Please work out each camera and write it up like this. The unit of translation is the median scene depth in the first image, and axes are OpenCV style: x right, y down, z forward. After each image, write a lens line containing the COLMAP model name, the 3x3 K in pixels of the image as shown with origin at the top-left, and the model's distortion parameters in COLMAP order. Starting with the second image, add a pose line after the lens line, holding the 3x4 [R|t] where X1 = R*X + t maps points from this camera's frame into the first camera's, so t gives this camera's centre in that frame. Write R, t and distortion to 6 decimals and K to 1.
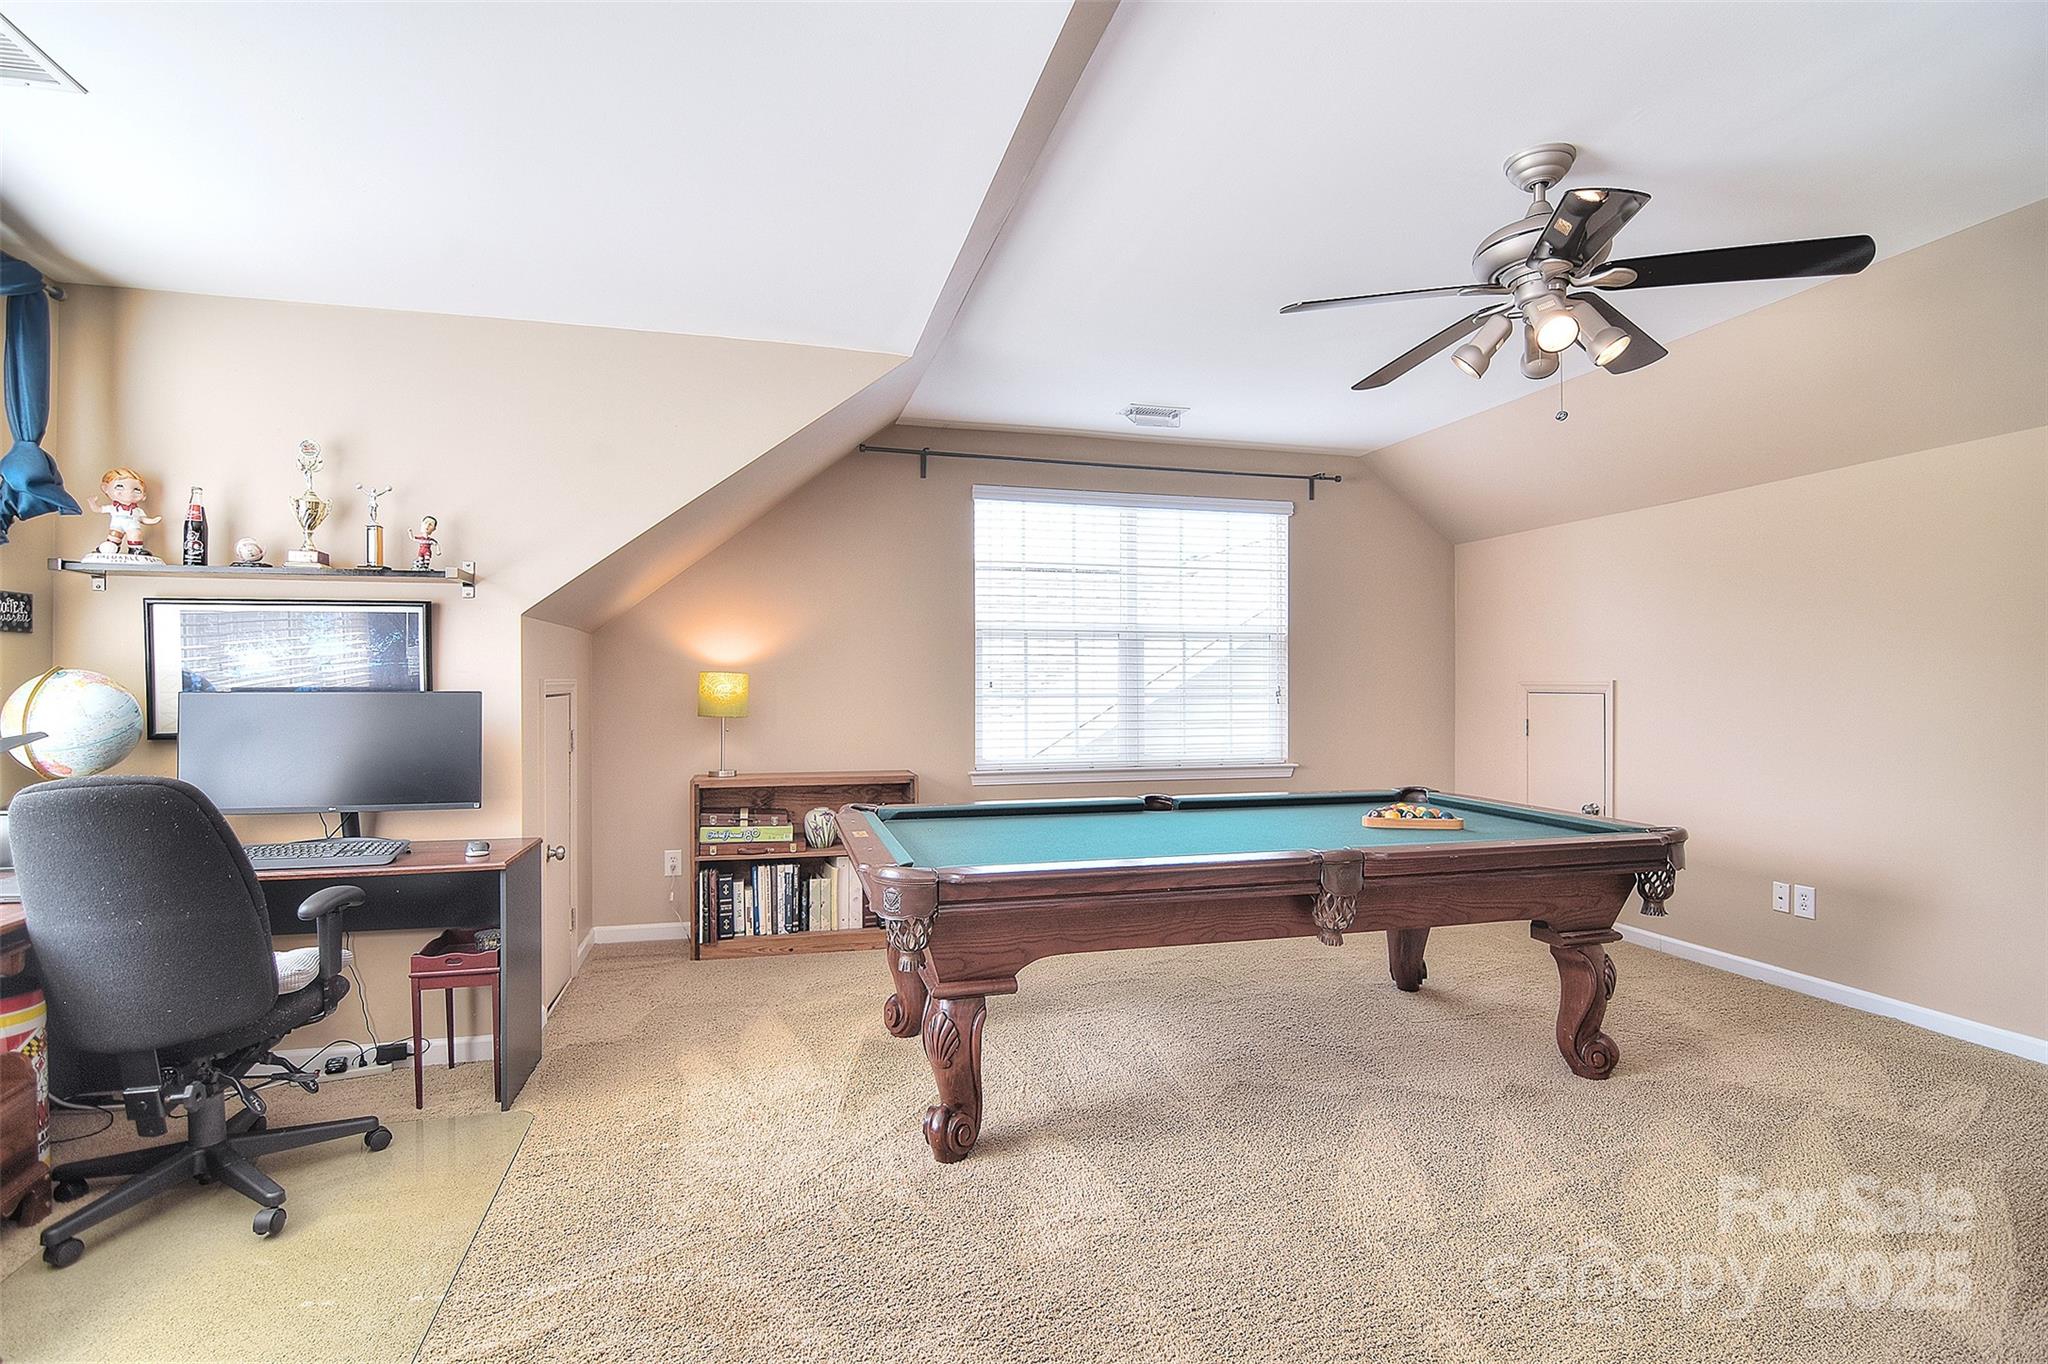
lens RADIAL K [[995.9, 0, 1029.2], [0, 995.9, 683.9], [0, 0, 1]] dist [-0.012252, -0.007118]
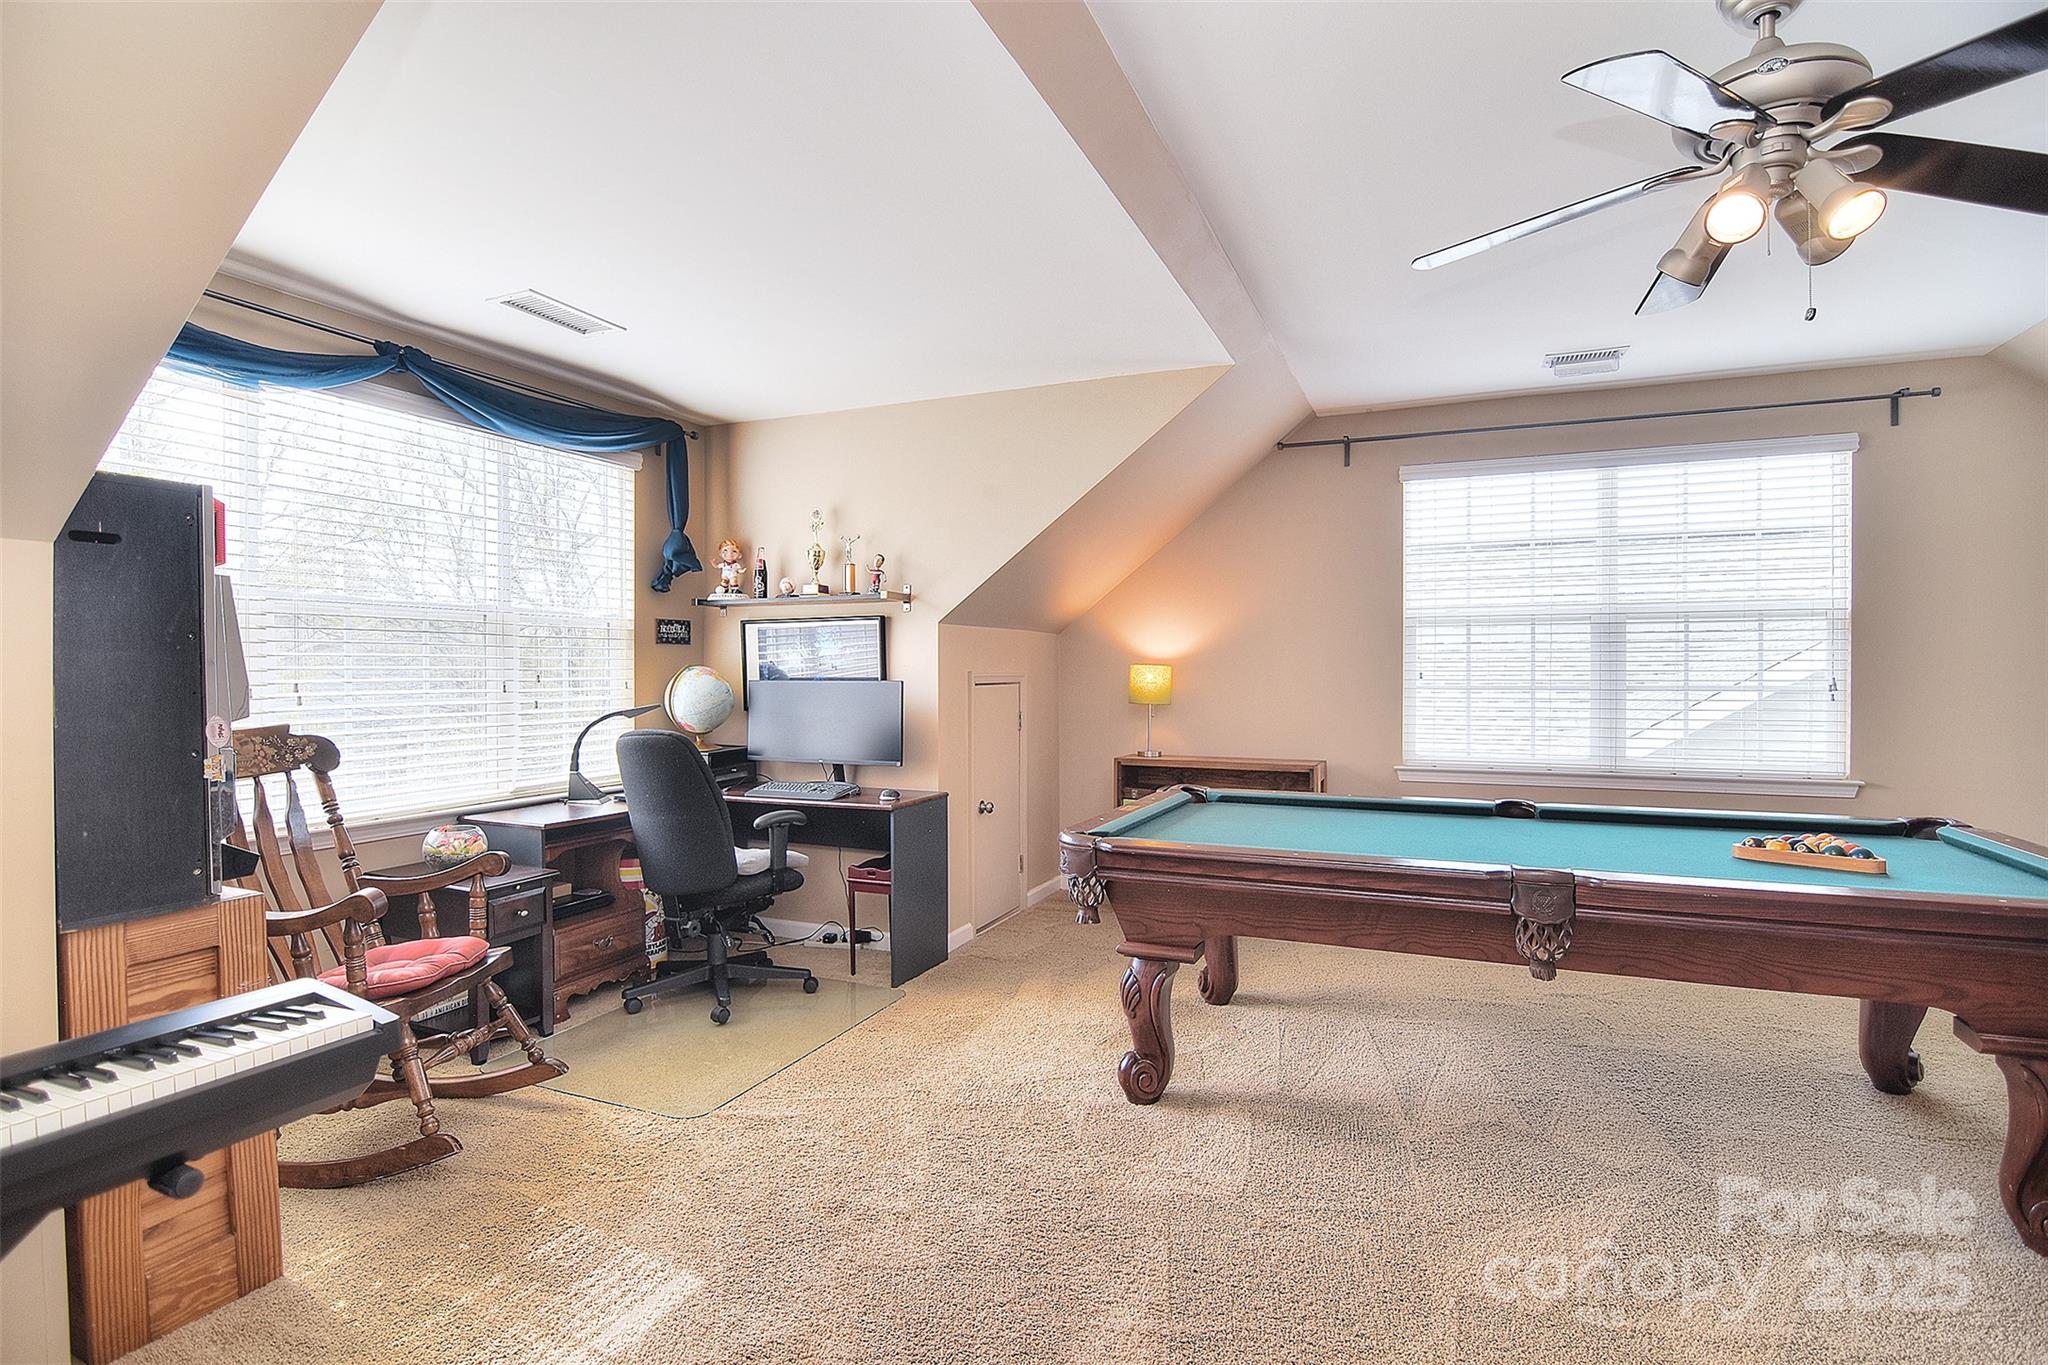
lens RADIAL K [[995.9, 0, 1030.1], [0, 995.9, 687.5], [0, 0, 1]] dist [-0.012252, -0.007118]
pose [[0.778053, 0.008388, -0.628143, 0.433008], [0.000688, 0.999899, 0.014204, -0.002338], [0.628199, -0.011484, 0.777968, 0.048274]]
